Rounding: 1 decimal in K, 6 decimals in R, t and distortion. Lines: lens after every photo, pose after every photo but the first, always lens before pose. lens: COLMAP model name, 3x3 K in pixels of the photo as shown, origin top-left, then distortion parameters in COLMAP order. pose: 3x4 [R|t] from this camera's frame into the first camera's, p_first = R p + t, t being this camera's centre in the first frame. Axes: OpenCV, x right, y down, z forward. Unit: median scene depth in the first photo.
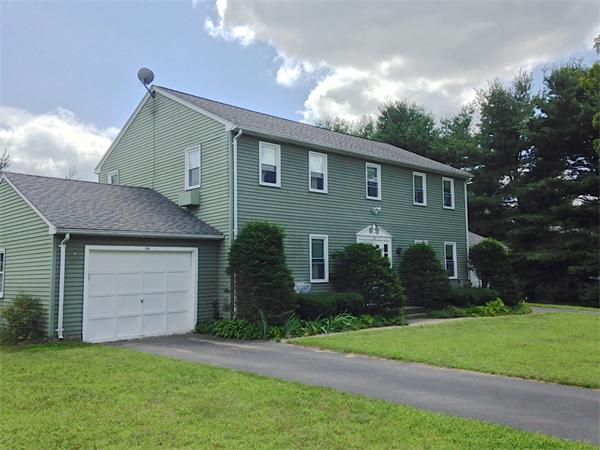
lens RADIAL K [[539.4, 0, 300.0], [0, 539.4, 225.8], [0, 0, 1]] dist [0.103814, -0.106791]
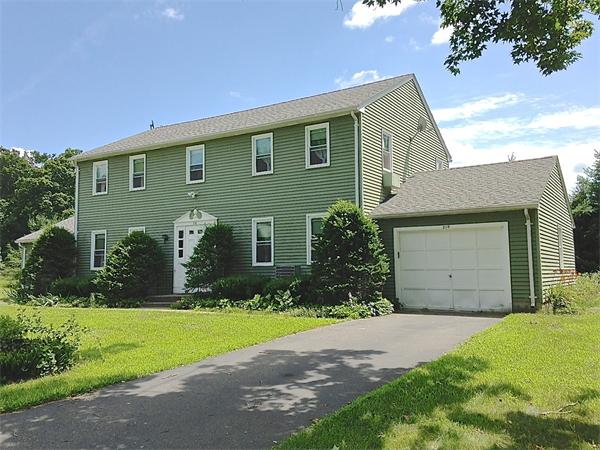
lens RADIAL K [[462.4, 0, 300.1], [0, 462.4, 224.2], [0, 0, 1]] dist [0.011229, 0.001562]
pose [[0.317181, -0.059668, -0.946486, 0.865175], [0.103451, 0.994240, -0.028010, 0.058782], [0.942706, -0.089030, 0.321527, 0.813635]]
